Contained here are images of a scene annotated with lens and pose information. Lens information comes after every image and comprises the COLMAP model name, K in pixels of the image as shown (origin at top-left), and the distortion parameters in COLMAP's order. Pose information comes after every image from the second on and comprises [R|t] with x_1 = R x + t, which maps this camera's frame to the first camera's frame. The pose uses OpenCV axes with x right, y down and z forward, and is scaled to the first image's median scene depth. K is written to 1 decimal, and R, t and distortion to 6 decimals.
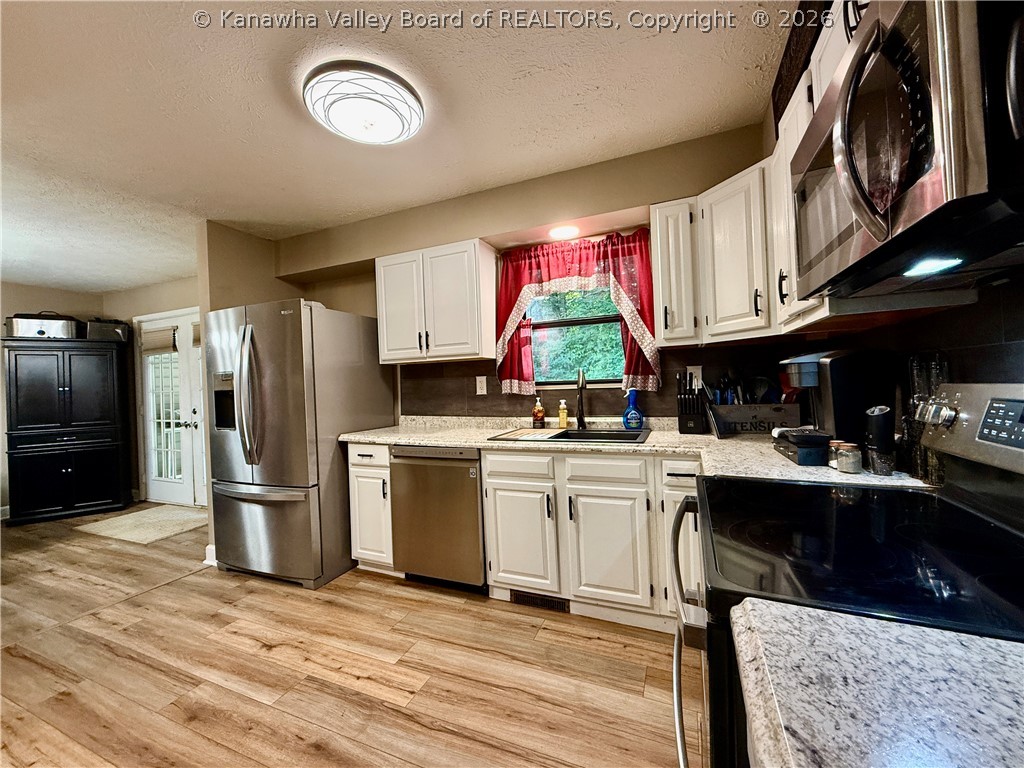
lens RADIAL K [[409.2, 0, 508.9], [0, 409.2, 384.5], [0, 0, 1]] dist [0.000165, 0.000088]
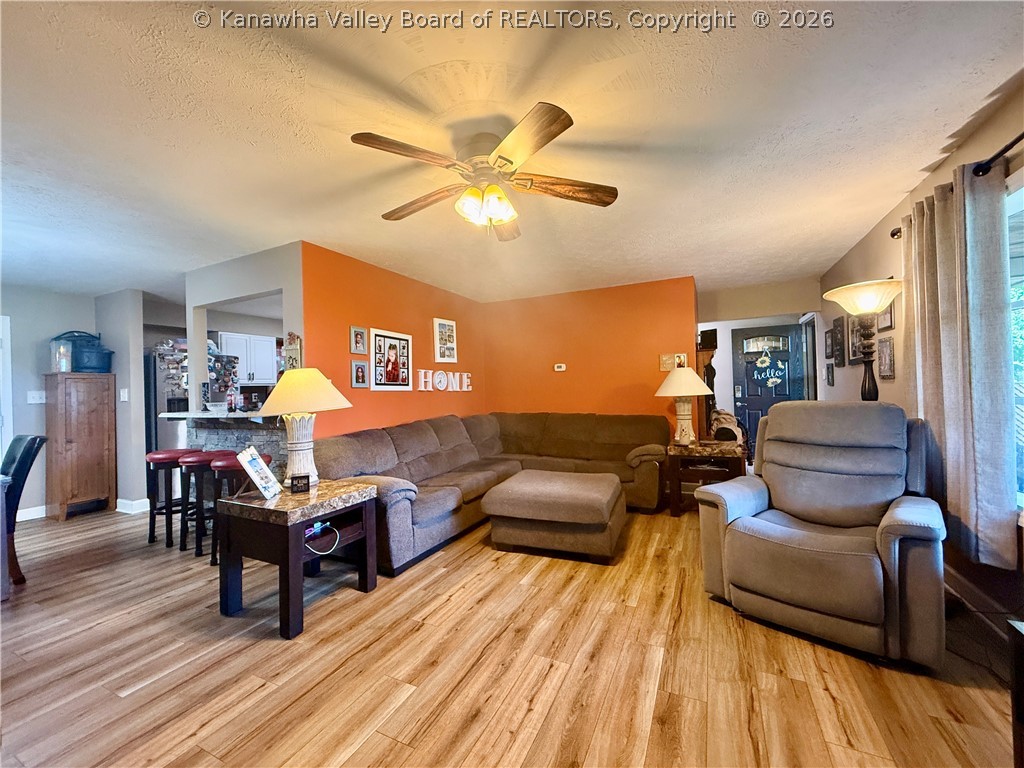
lens RADIAL K [[409.2, 0, 512.4], [0, 409.2, 384.5], [0, 0, 1]] dist [0.000165, 0.000088]
pose [[0.043254, 0.041973, 0.998182, -2.375303], [0.030616, 0.998592, -0.043317, 0.075436], [-0.998595, 0.032434, 0.041908, -0.508421]]
